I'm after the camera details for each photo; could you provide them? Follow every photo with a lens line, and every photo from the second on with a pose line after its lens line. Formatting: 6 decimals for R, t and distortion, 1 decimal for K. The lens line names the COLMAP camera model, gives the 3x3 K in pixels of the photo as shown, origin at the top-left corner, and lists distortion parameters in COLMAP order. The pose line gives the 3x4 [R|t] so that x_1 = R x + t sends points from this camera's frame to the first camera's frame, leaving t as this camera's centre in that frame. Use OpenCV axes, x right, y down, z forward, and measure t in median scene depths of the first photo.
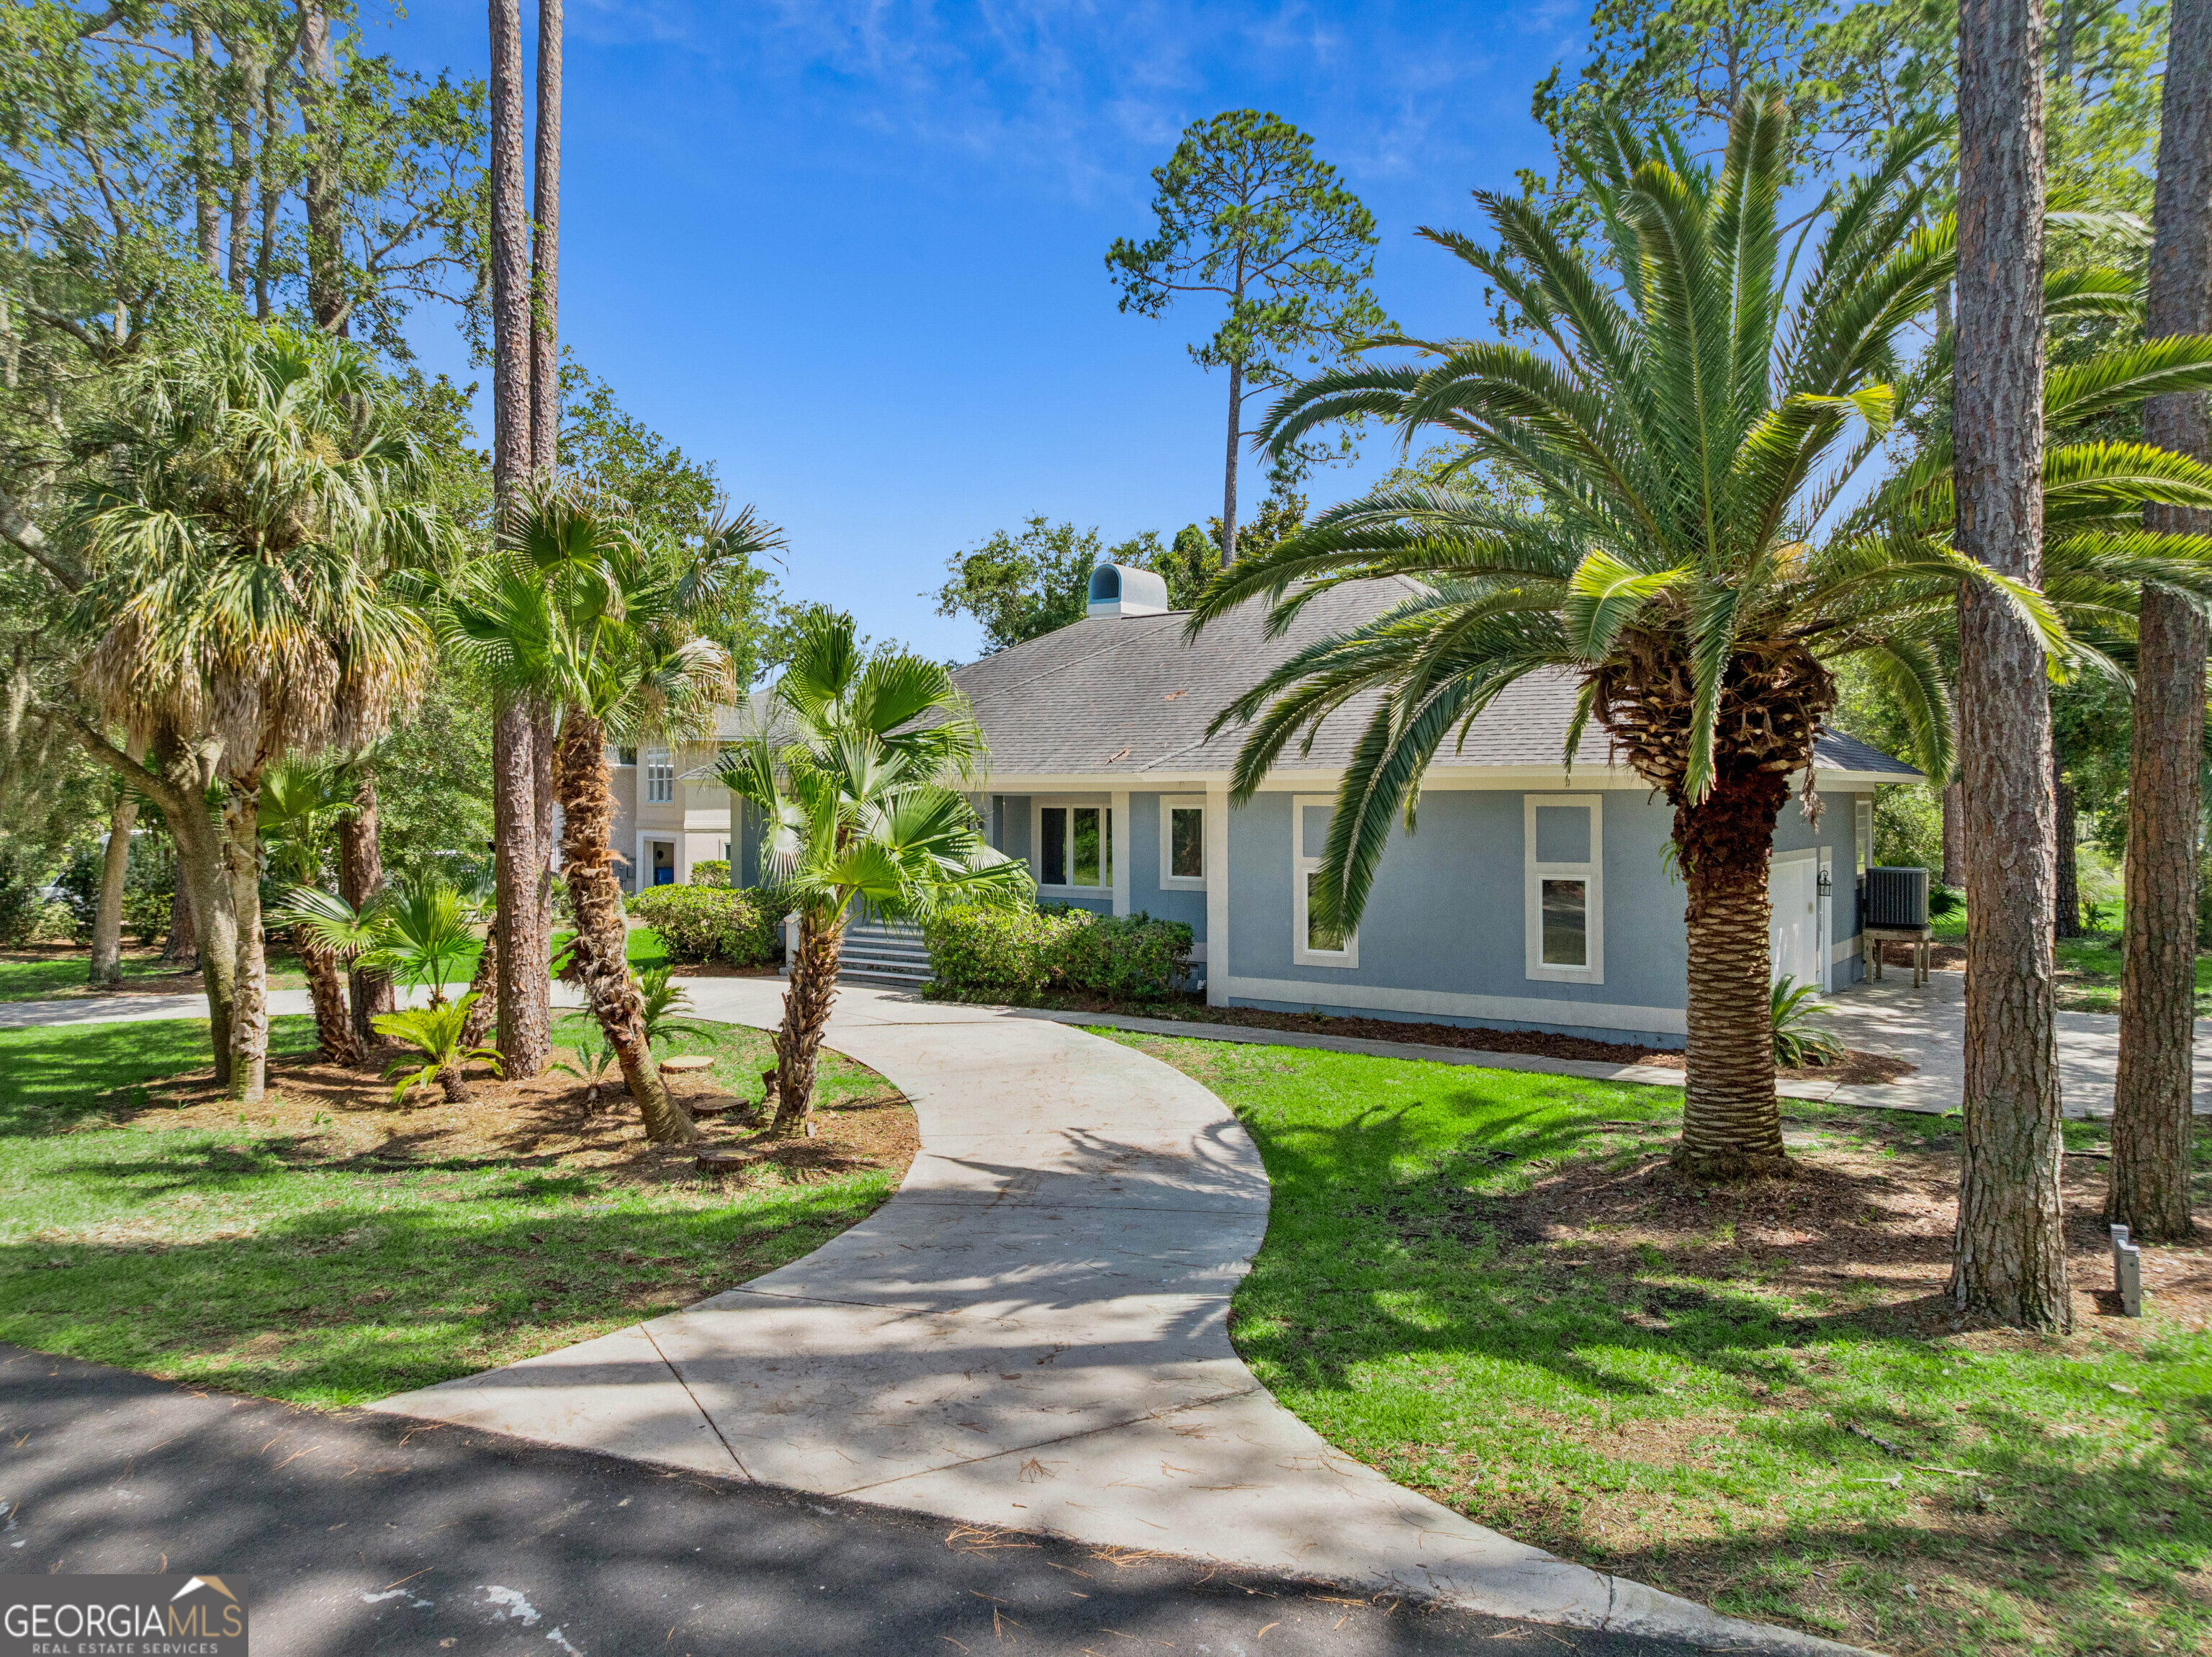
lens RADIAL K [[1562.5, 0, 1106.0], [0, 1562.5, 828.5], [0, 0, 1]] dist [-0.058023, 0.027870]
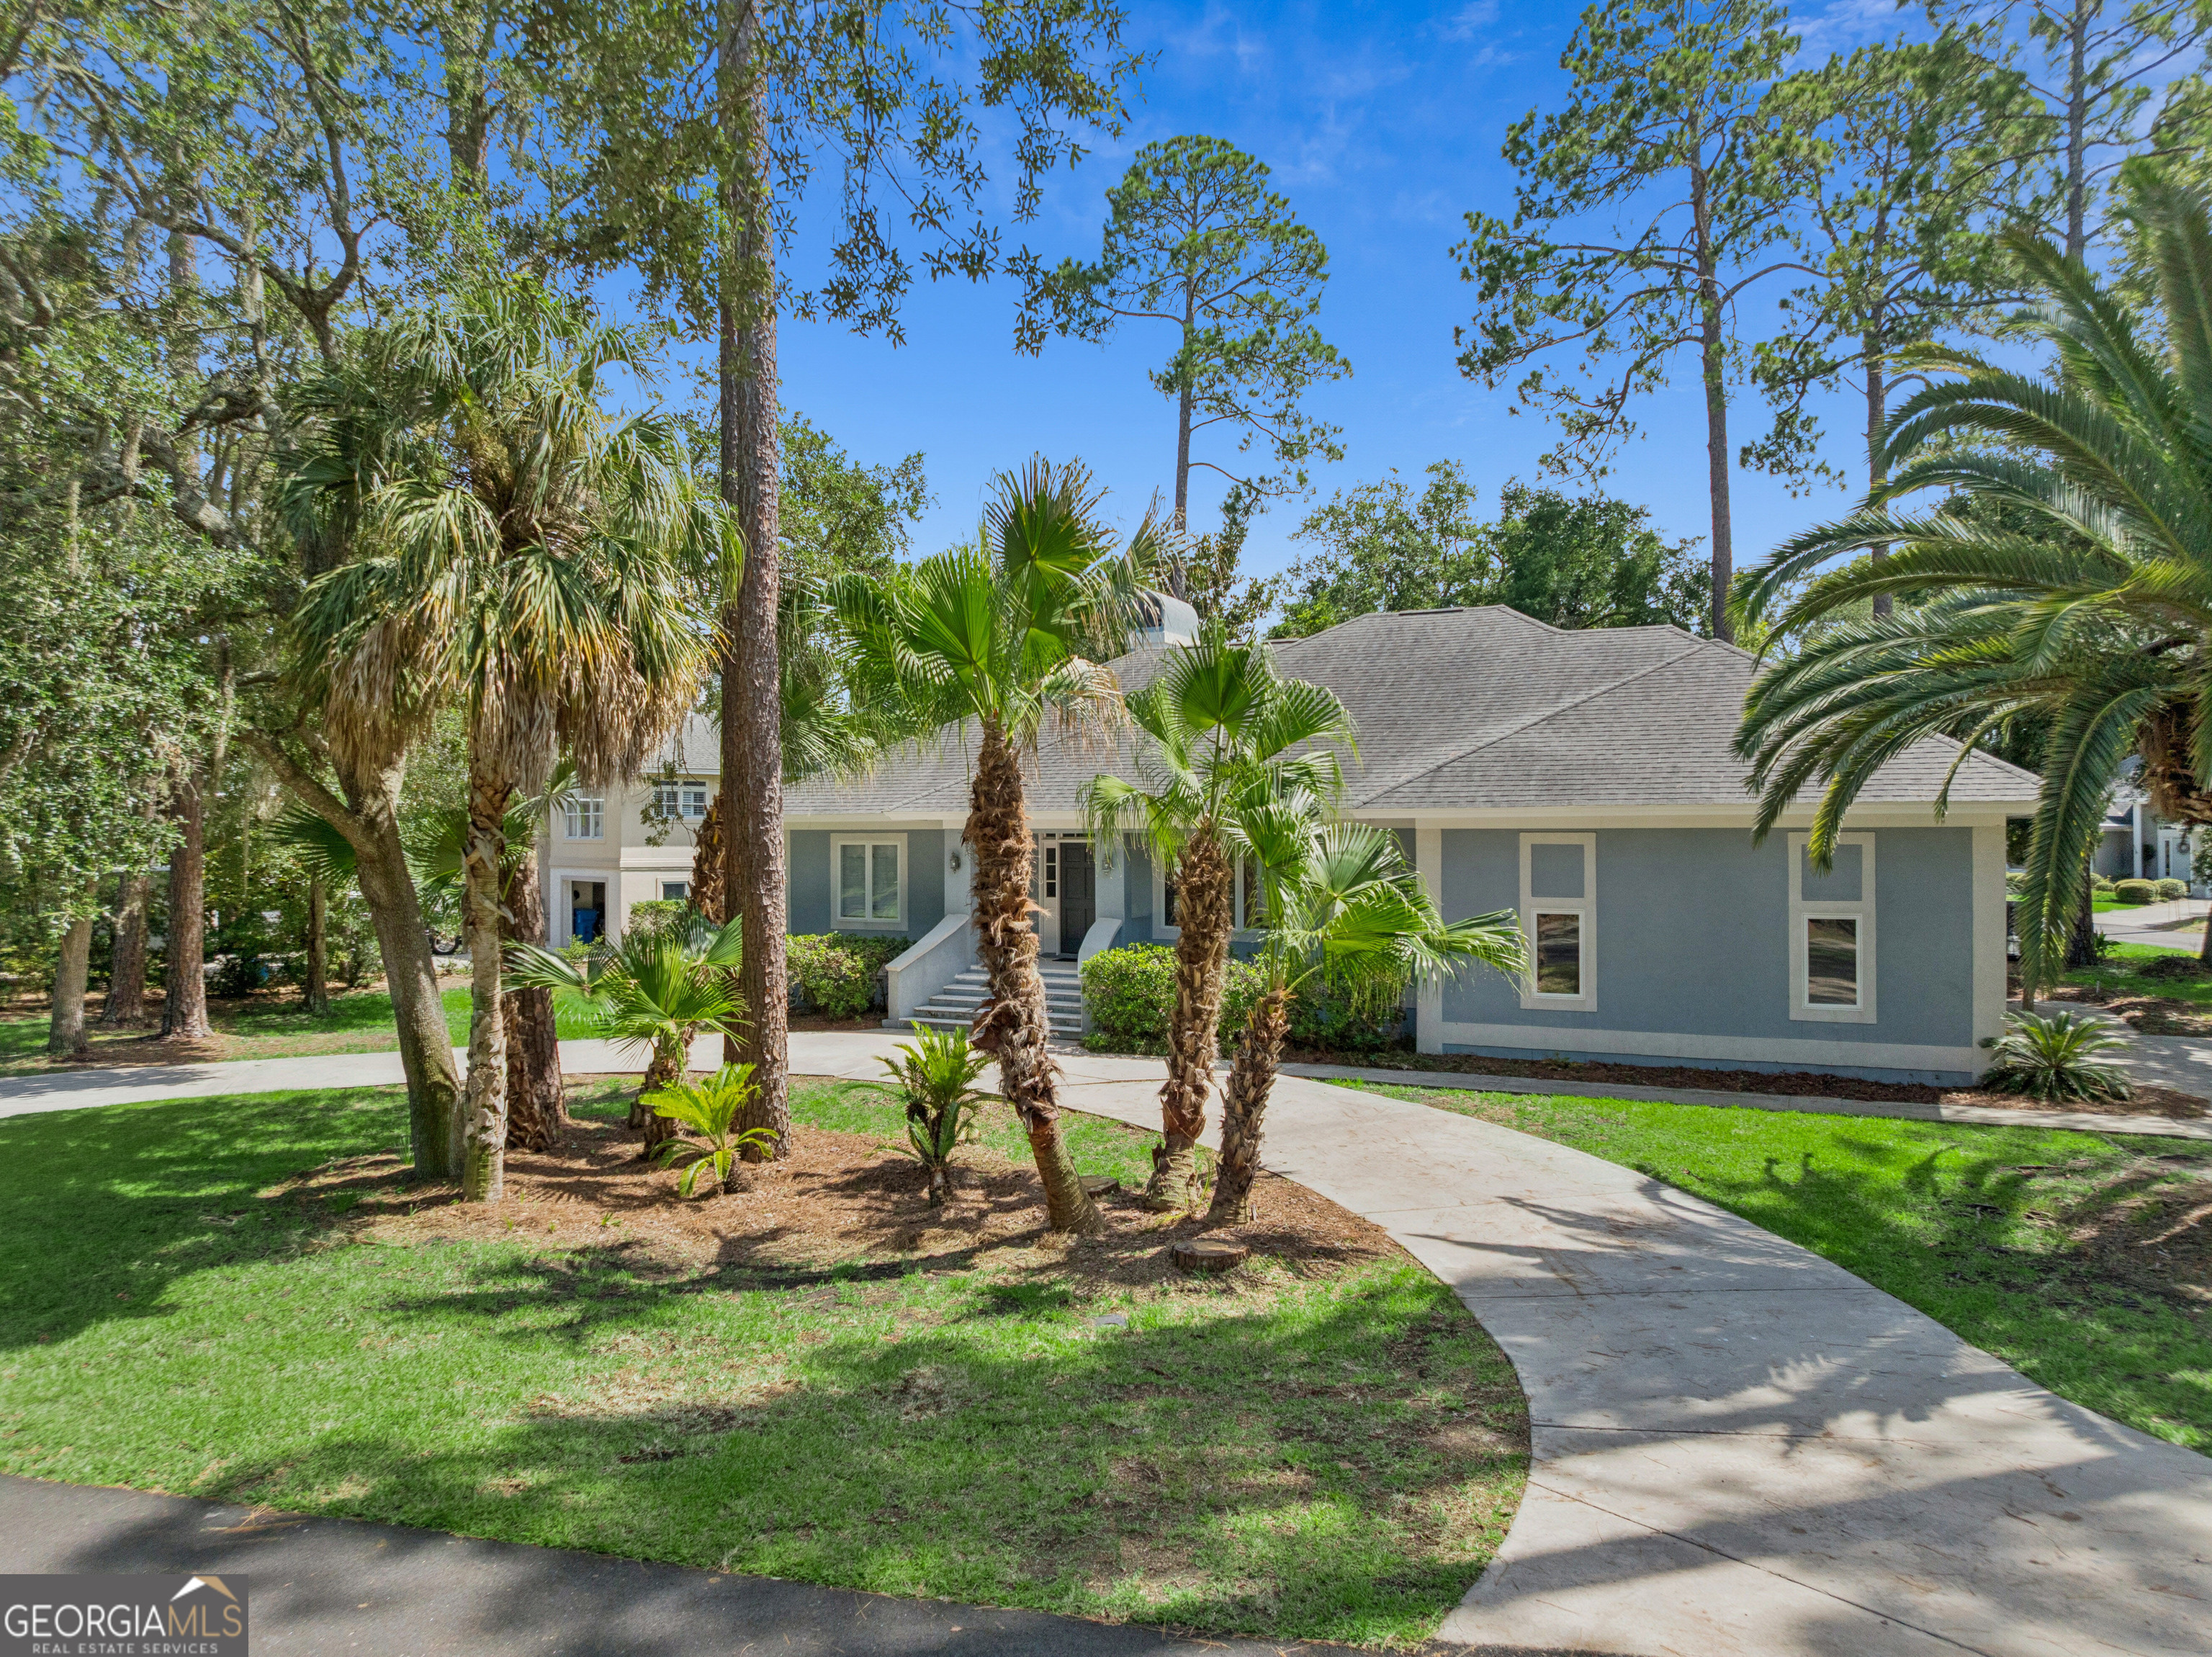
lens RADIAL K [[1540.7, 0, 1109.8], [0, 1540.7, 875.3], [0, 0, 1]] dist [-0.053035, 0.026826]
pose [[0.987411, -0.005119, 0.158093, -0.328927], [0.003695, 0.999950, 0.009298, -0.005891], [-0.158133, -0.008596, 0.987380, 0.119388]]
